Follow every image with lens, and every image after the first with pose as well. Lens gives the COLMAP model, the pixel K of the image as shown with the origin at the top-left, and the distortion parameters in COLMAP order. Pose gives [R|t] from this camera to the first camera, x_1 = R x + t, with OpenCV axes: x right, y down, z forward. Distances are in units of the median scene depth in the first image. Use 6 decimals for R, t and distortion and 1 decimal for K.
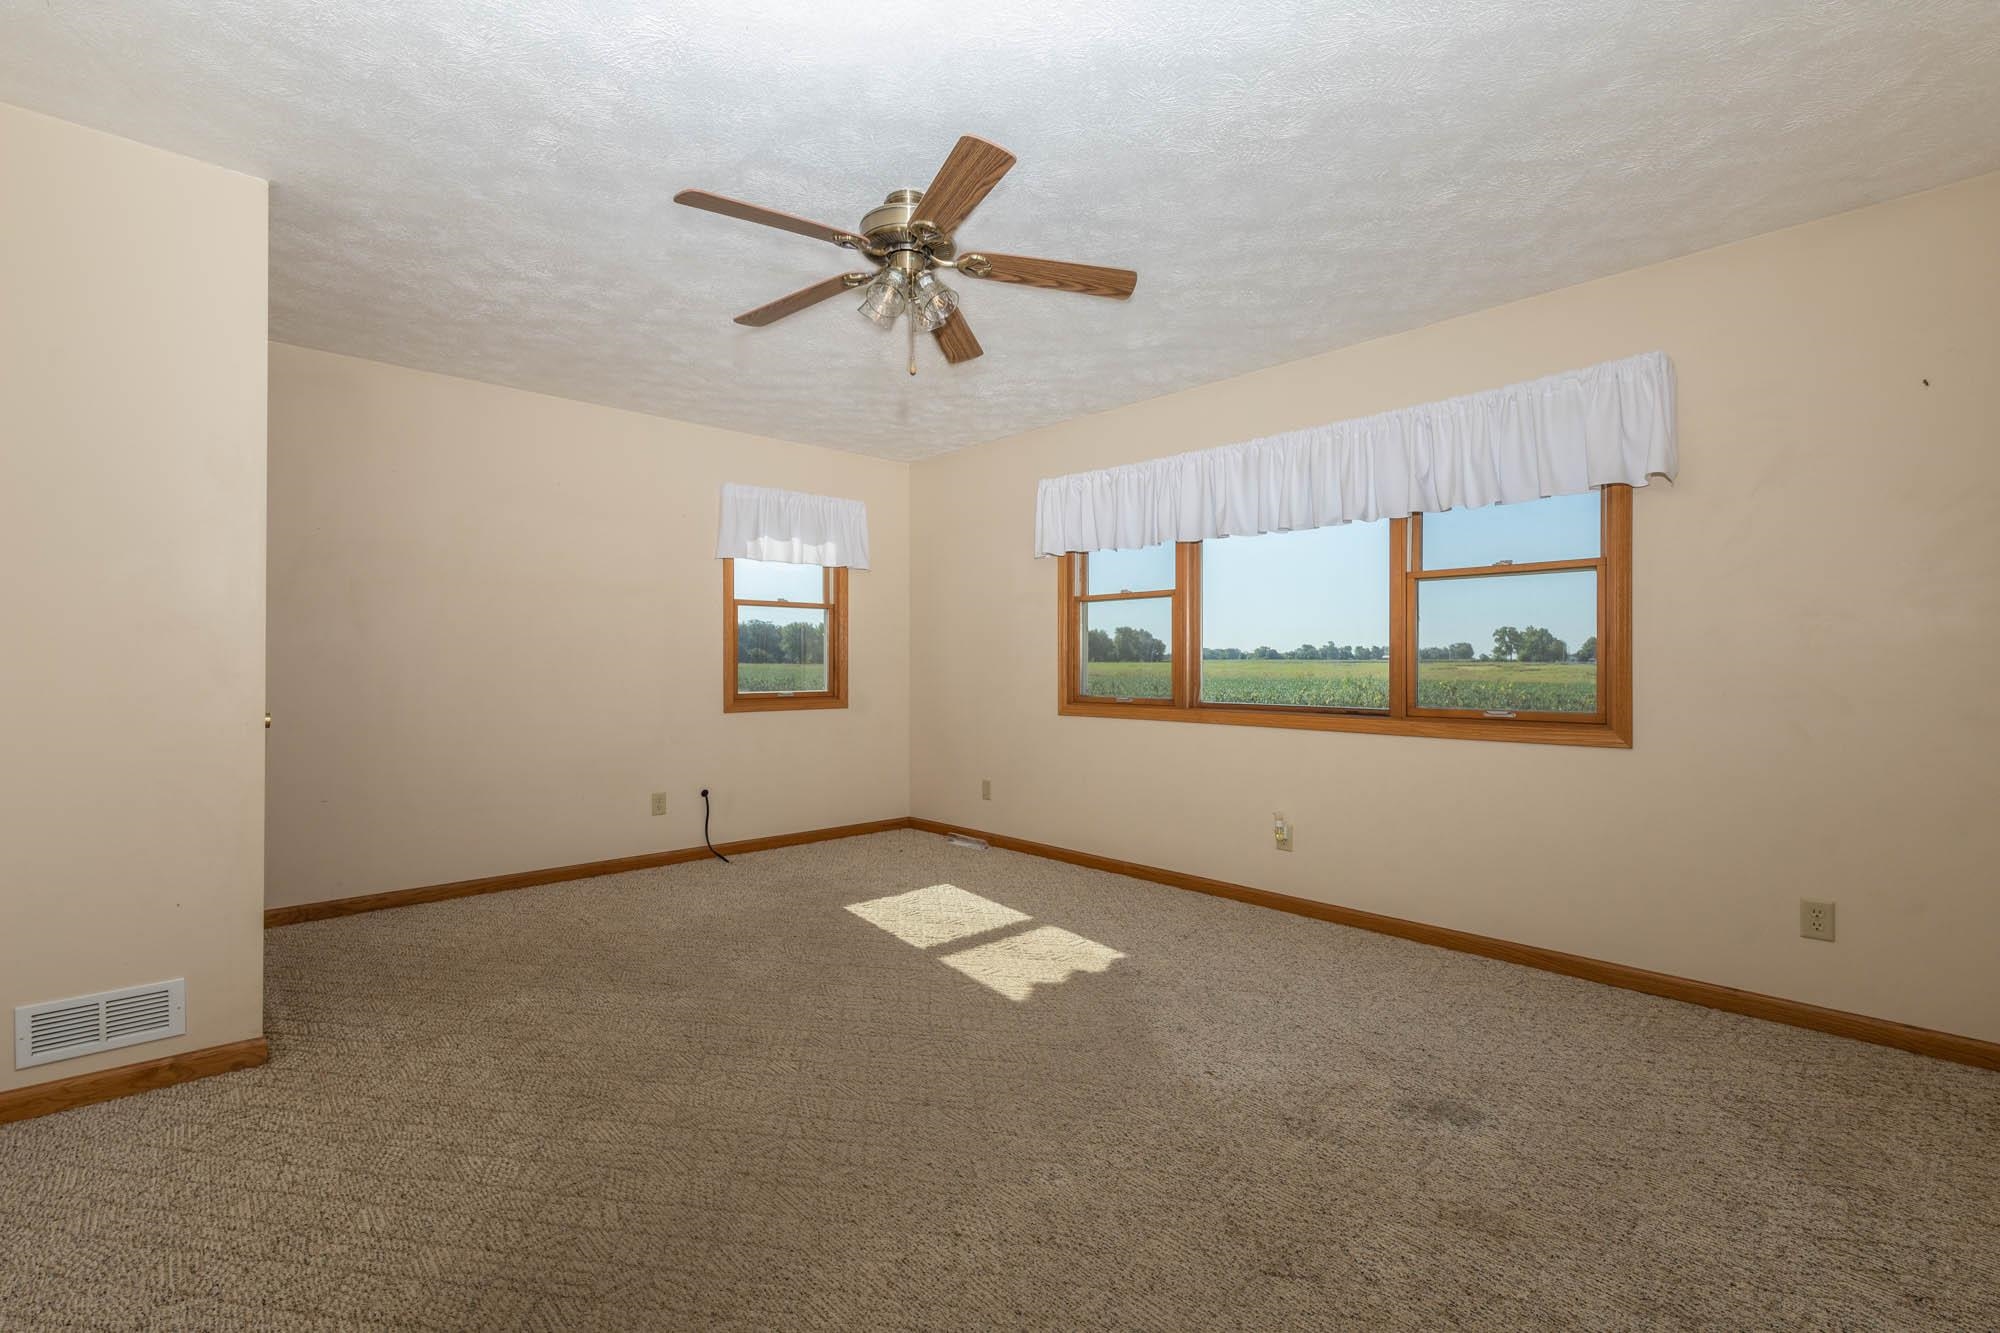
lens RADIAL K [[875.1, 0, 996.9], [0, 875.1, 668.1], [0, 0, 1]] dist [-0.000334, -0.000269]
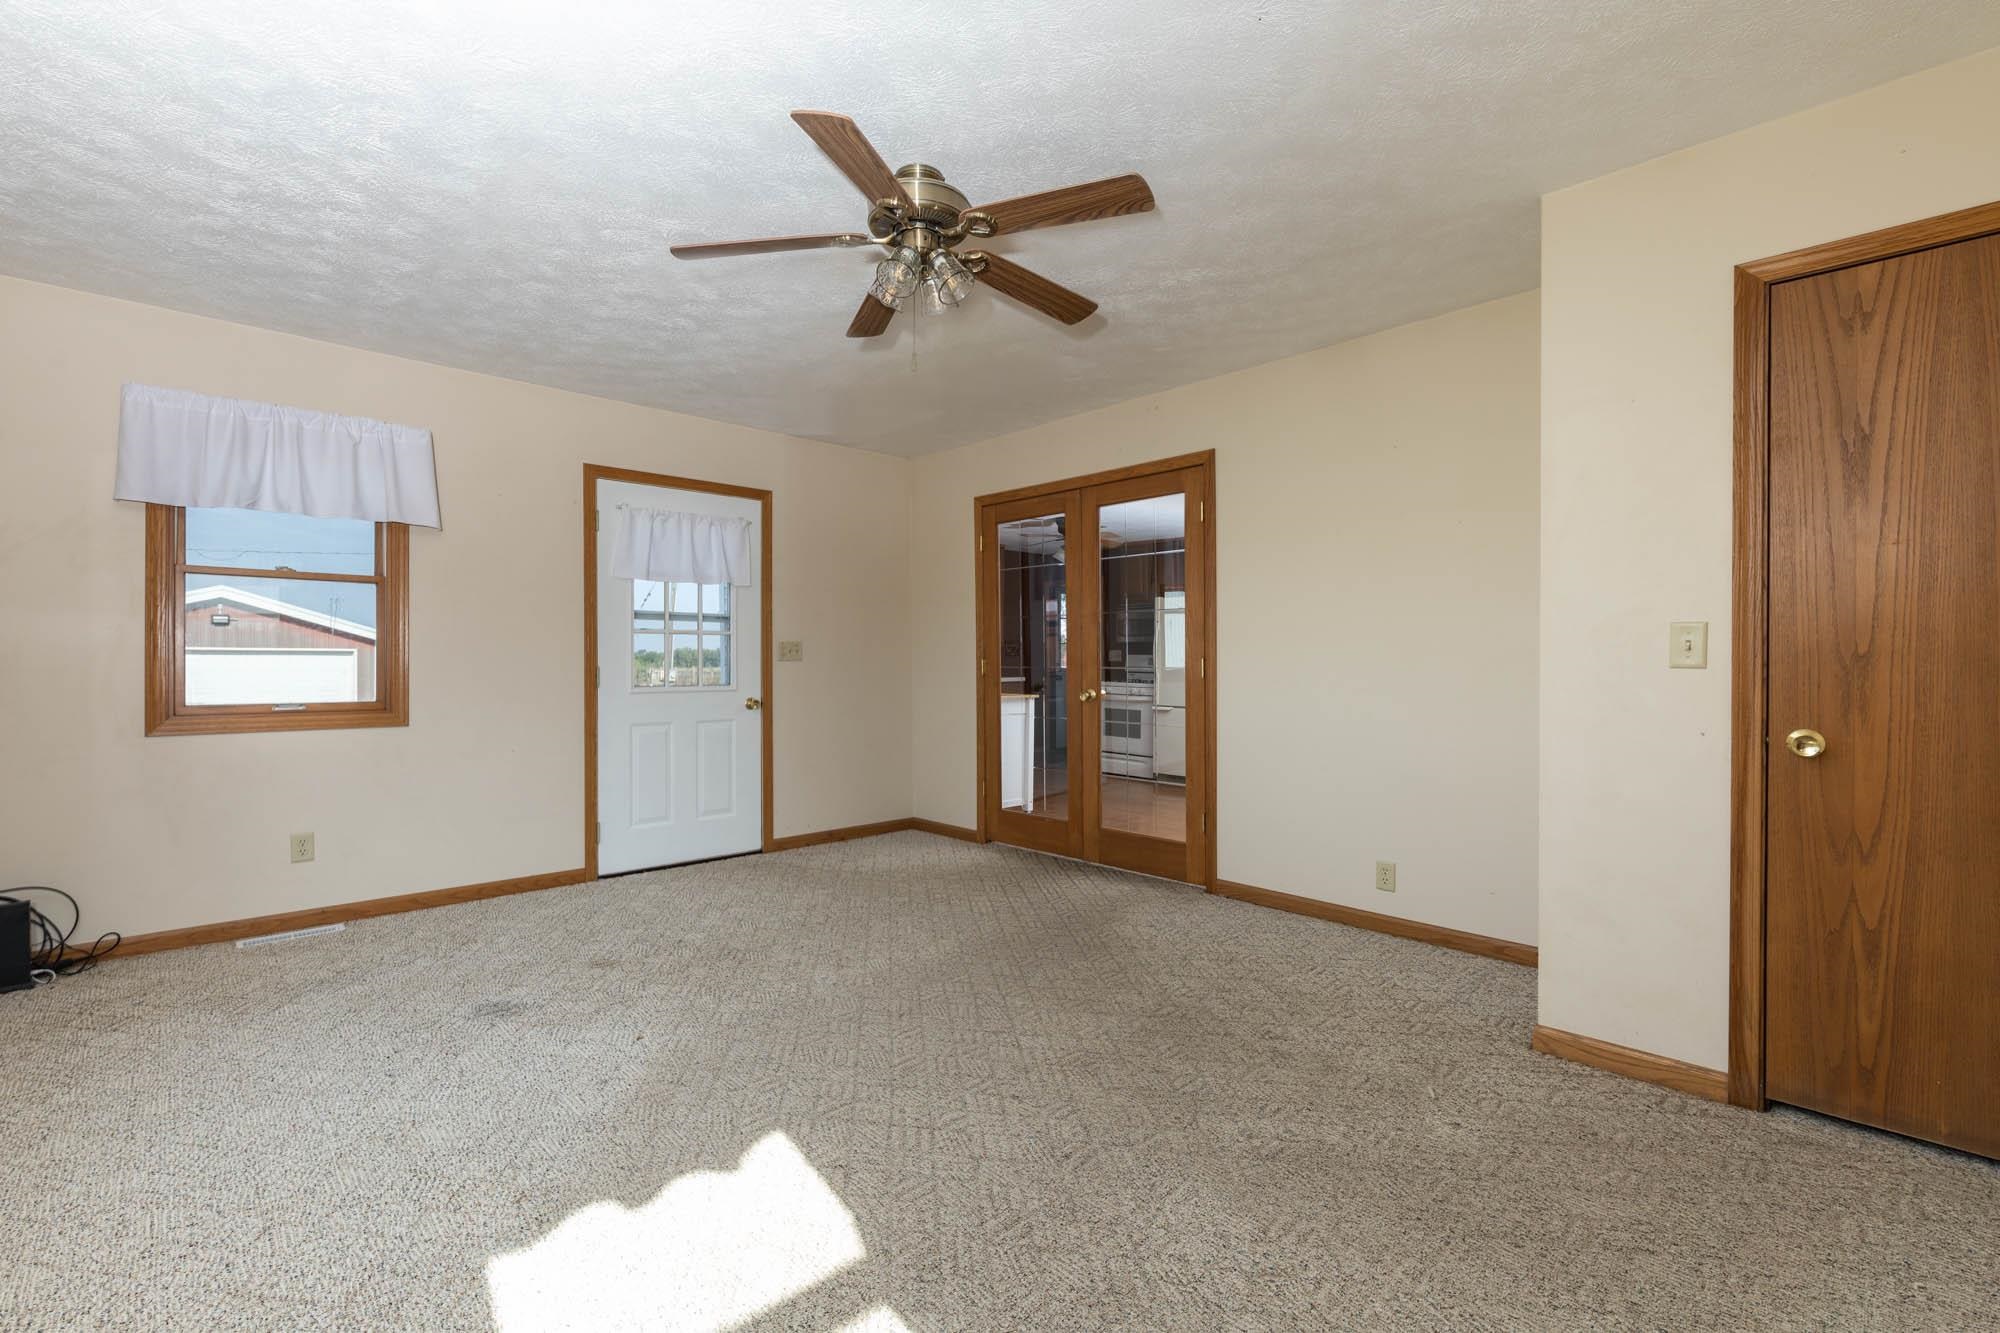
lens RADIAL K [[875.1, 0, 1003.5], [0, 875.1, 666.4], [0, 0, 1]] dist [-0.000334, -0.000269]
pose [[-0.999584, -0.006457, -0.028116, -0.190983], [-0.006574, 0.999970, 0.004092, -0.010093], [0.028089, 0.004275, -0.999596, 2.303512]]
